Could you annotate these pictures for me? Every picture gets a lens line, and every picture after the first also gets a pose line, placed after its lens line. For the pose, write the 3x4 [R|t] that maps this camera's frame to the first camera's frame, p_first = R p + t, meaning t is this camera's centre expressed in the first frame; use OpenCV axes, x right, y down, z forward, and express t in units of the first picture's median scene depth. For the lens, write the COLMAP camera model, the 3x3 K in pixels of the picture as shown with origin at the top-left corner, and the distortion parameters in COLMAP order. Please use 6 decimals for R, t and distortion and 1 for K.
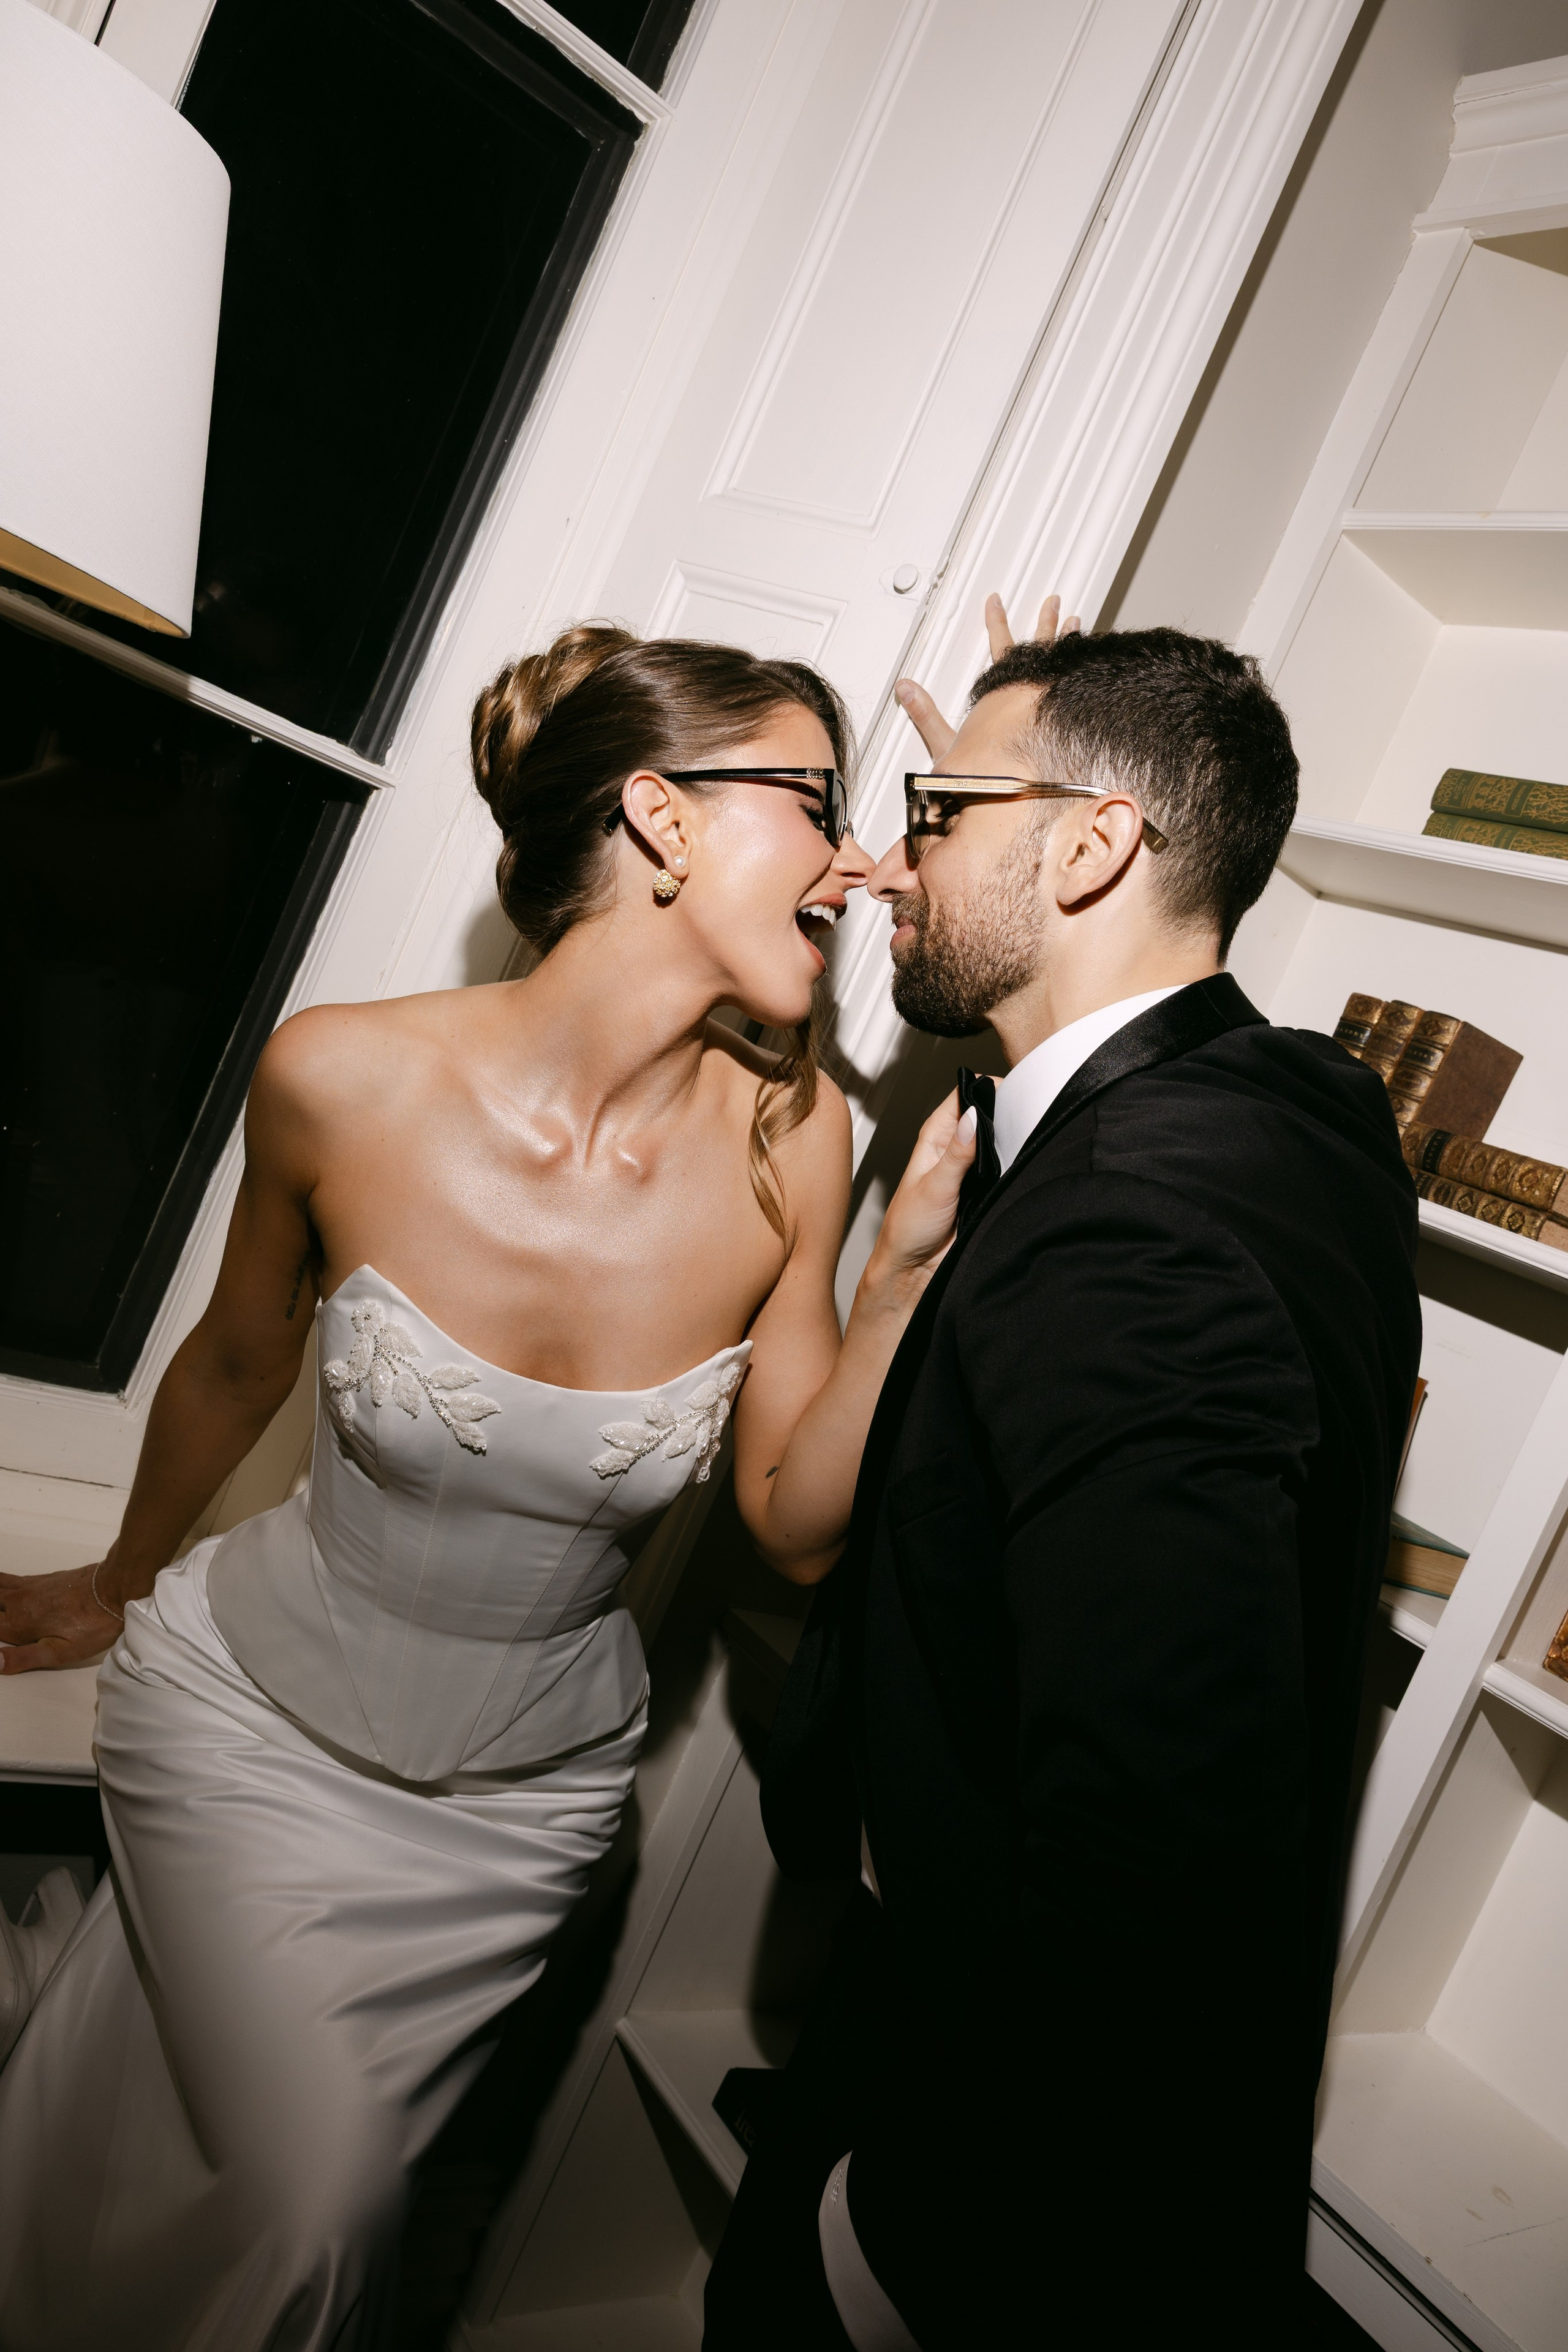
lens RADIAL K [[1797.6, 0, 787.9], [0, 1797.6, 1170.5], [0, 0, 1]] dist [-0.003823, 0.005953]
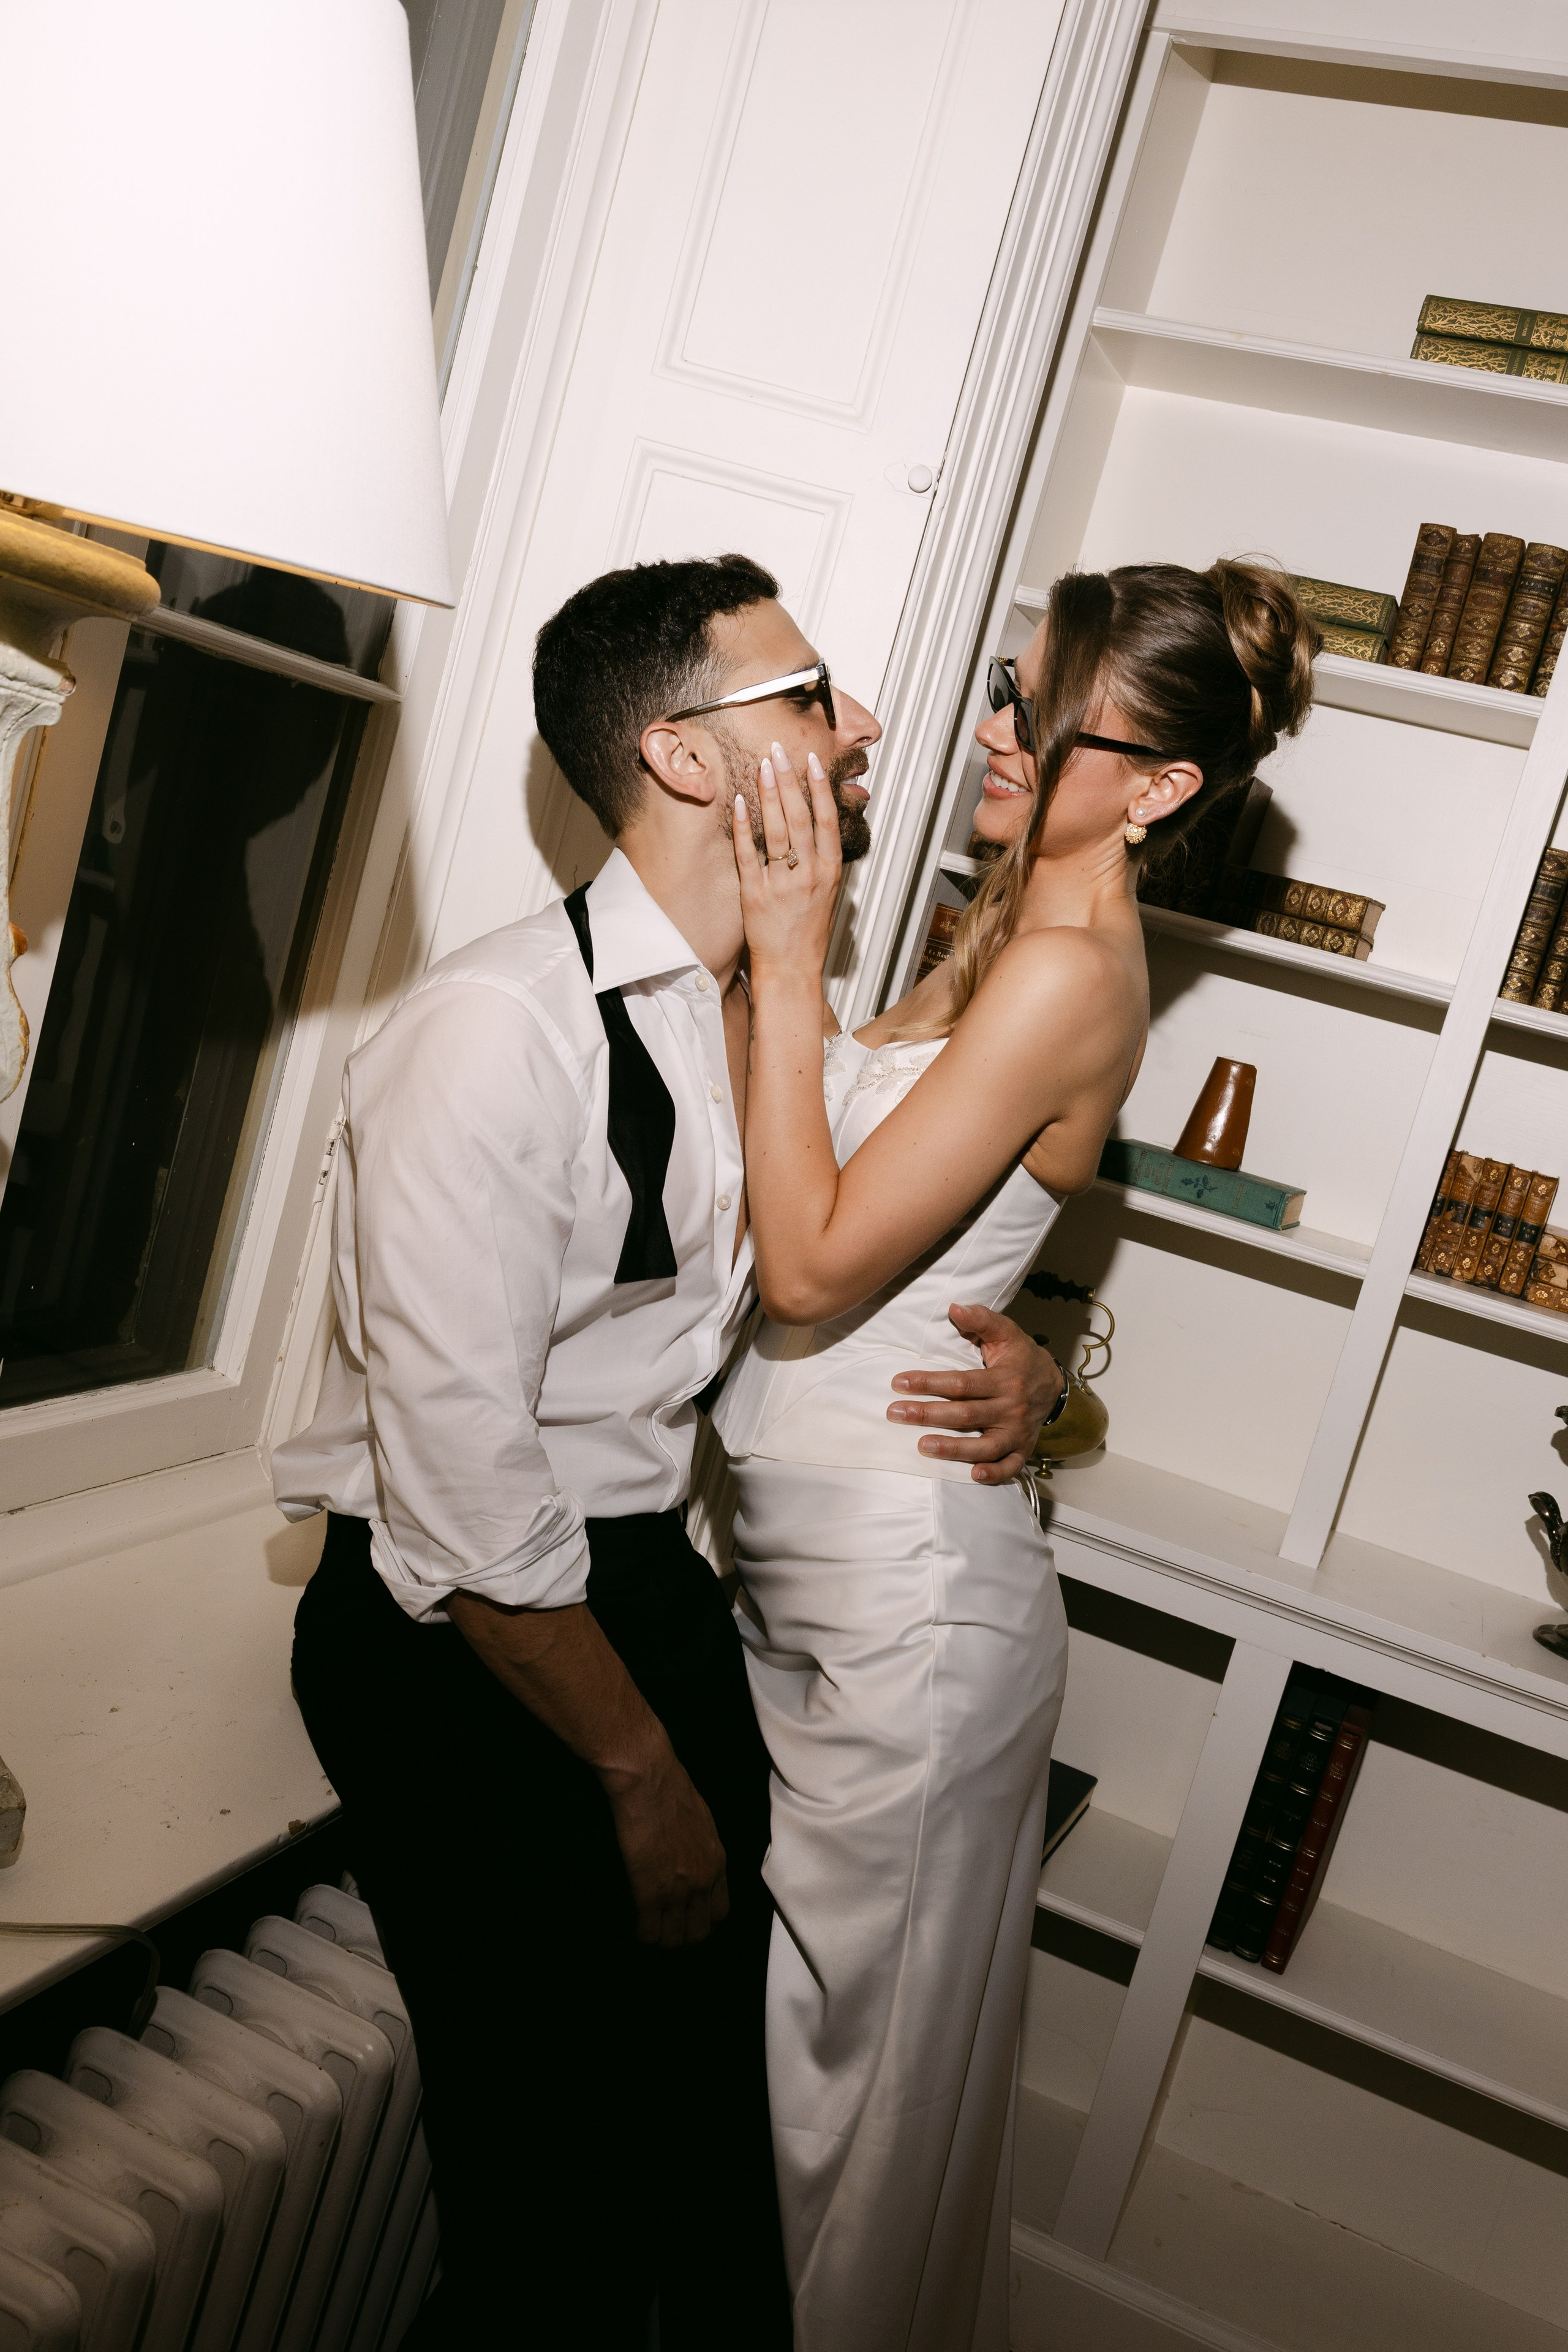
lens RADIAL K [[2103.1, 0, 816.4], [0, 2103.1, 1204.7], [0, 0, 1]] dist [-0.005356, 0.021298]
pose [[0.849002, -0.250749, 0.465103, -0.635943], [0.120349, 0.948857, 0.291868, -0.266173], [-0.514502, -0.191822, 0.835759, -0.113656]]
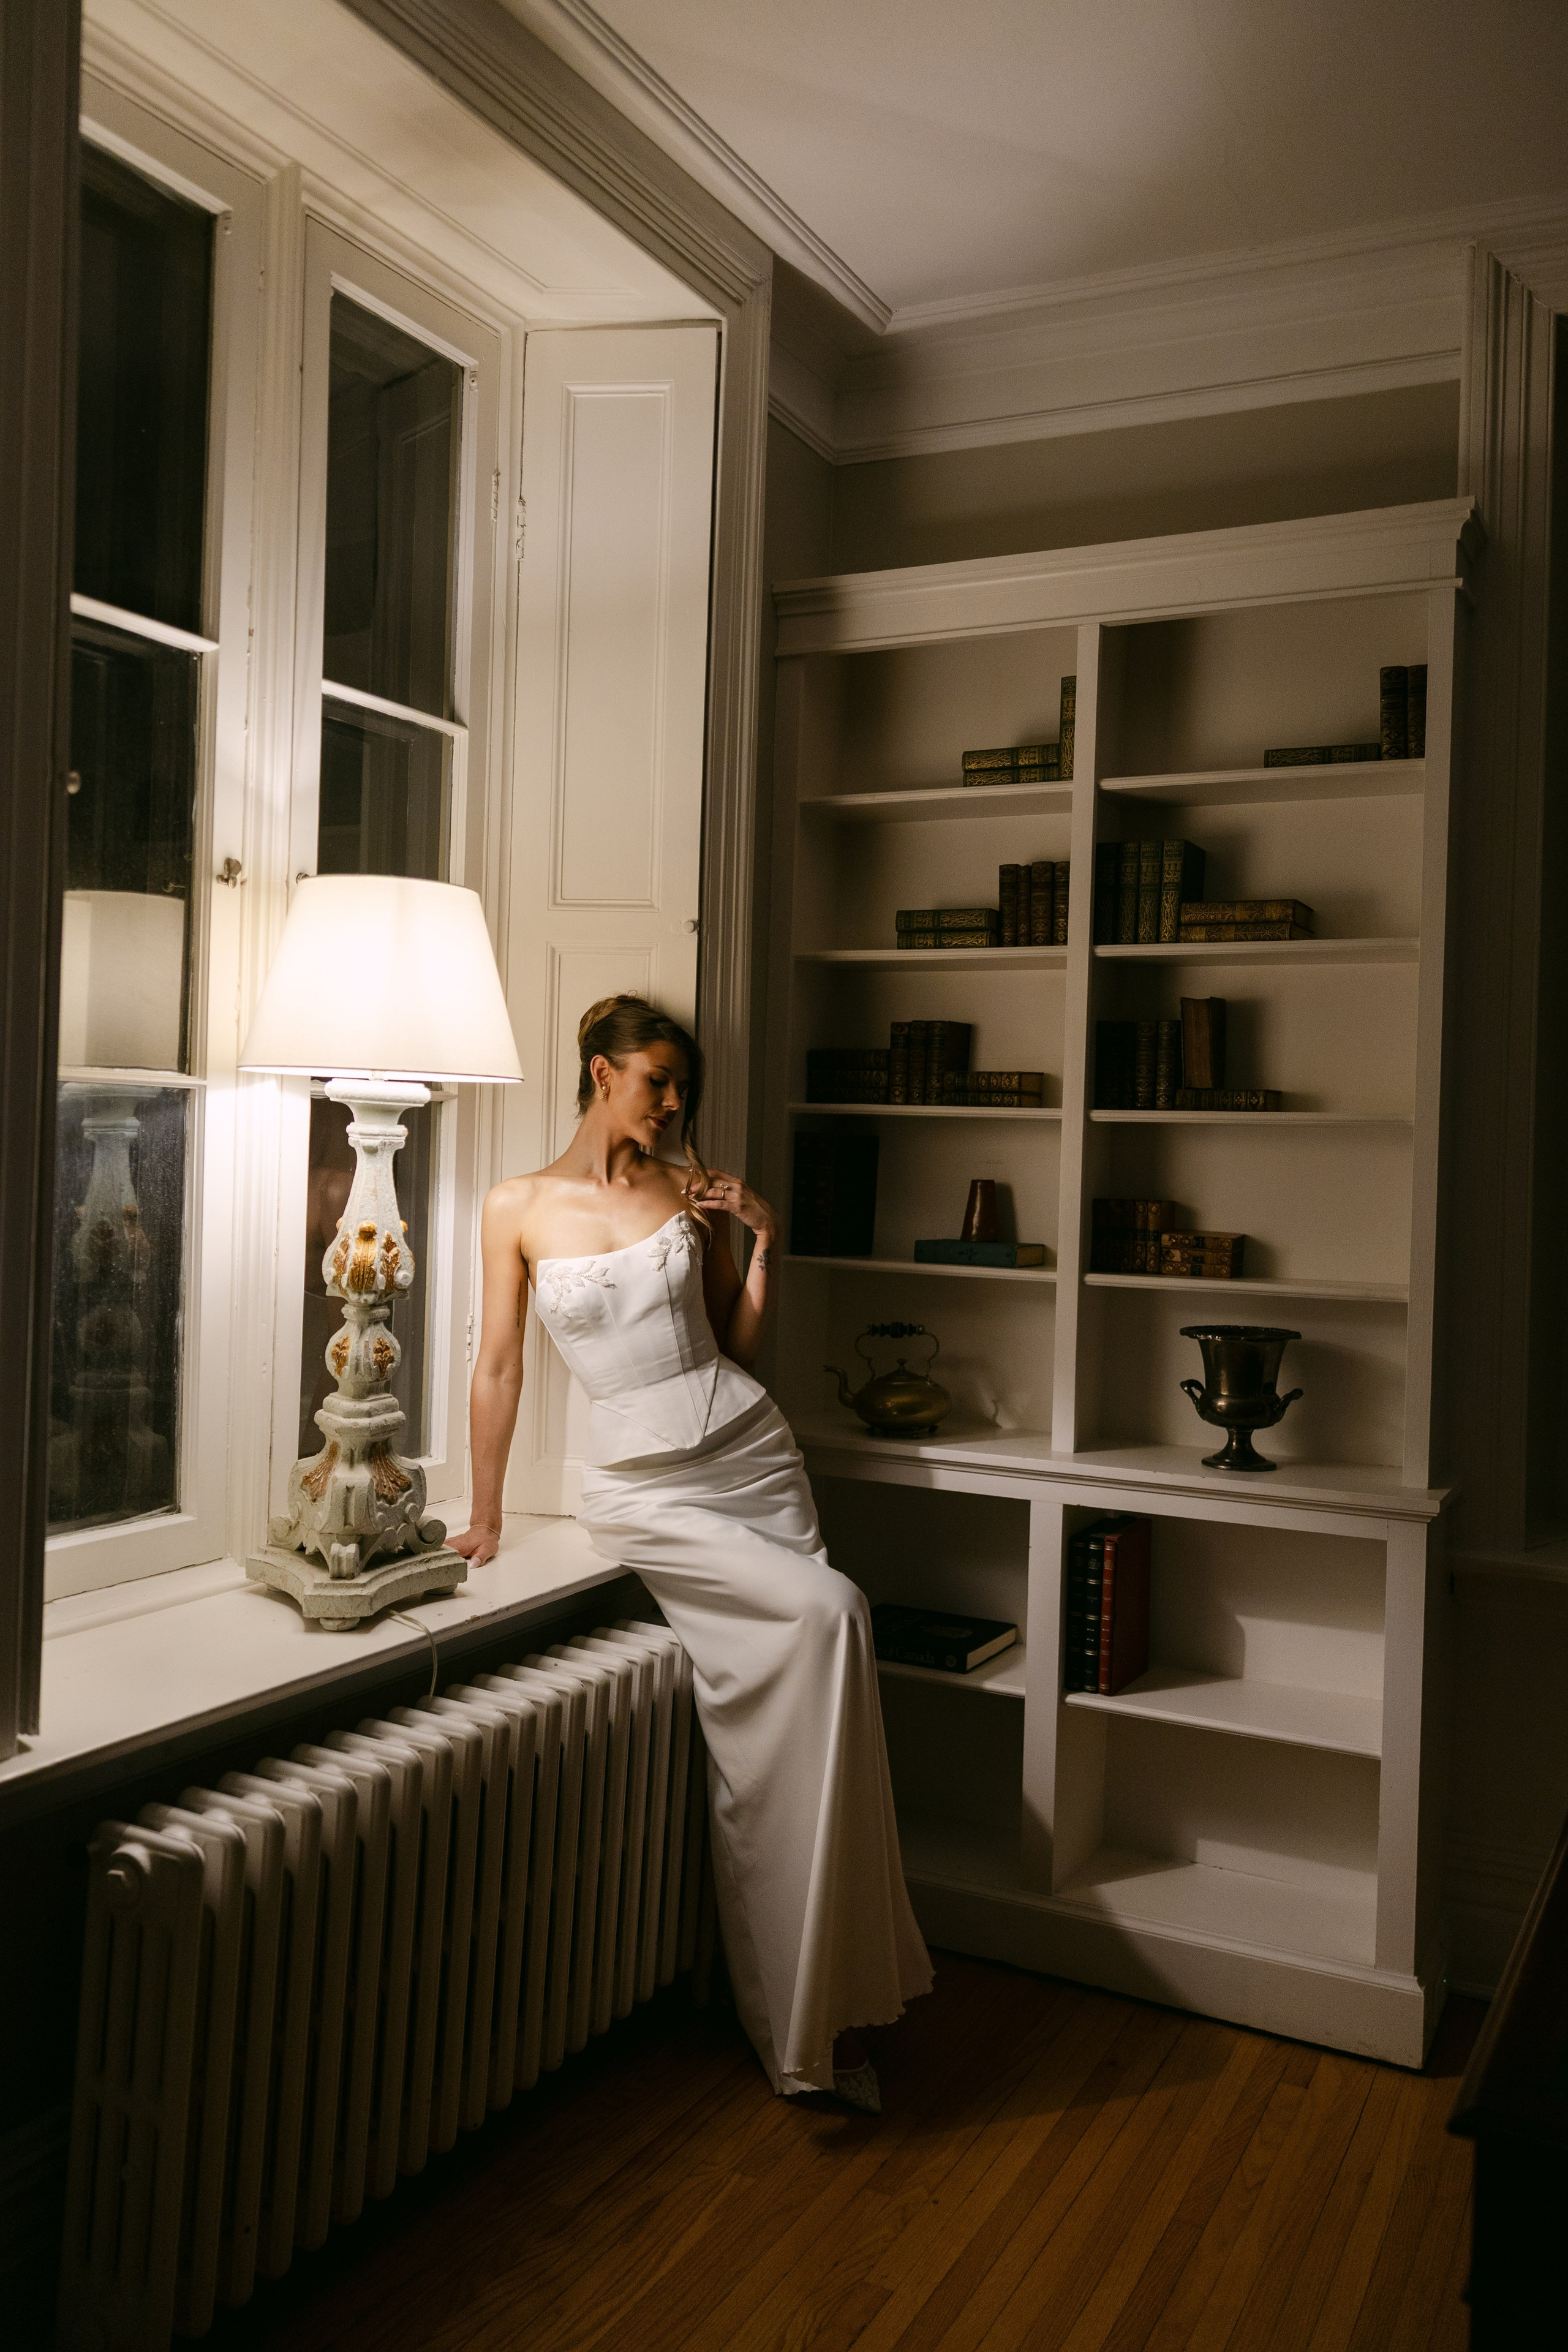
lens RADIAL K [[1862.4, 0, 829.3], [0, 1862.4, 1153.4], [0, 0, 1]] dist [0.001459, -0.004978]
pose [[0.831913, -0.373871, 0.410049, -0.741751], [0.358205, 0.926189, 0.117742, -0.255556], [-0.423803, 0.048930, 0.904432, -0.989986]]
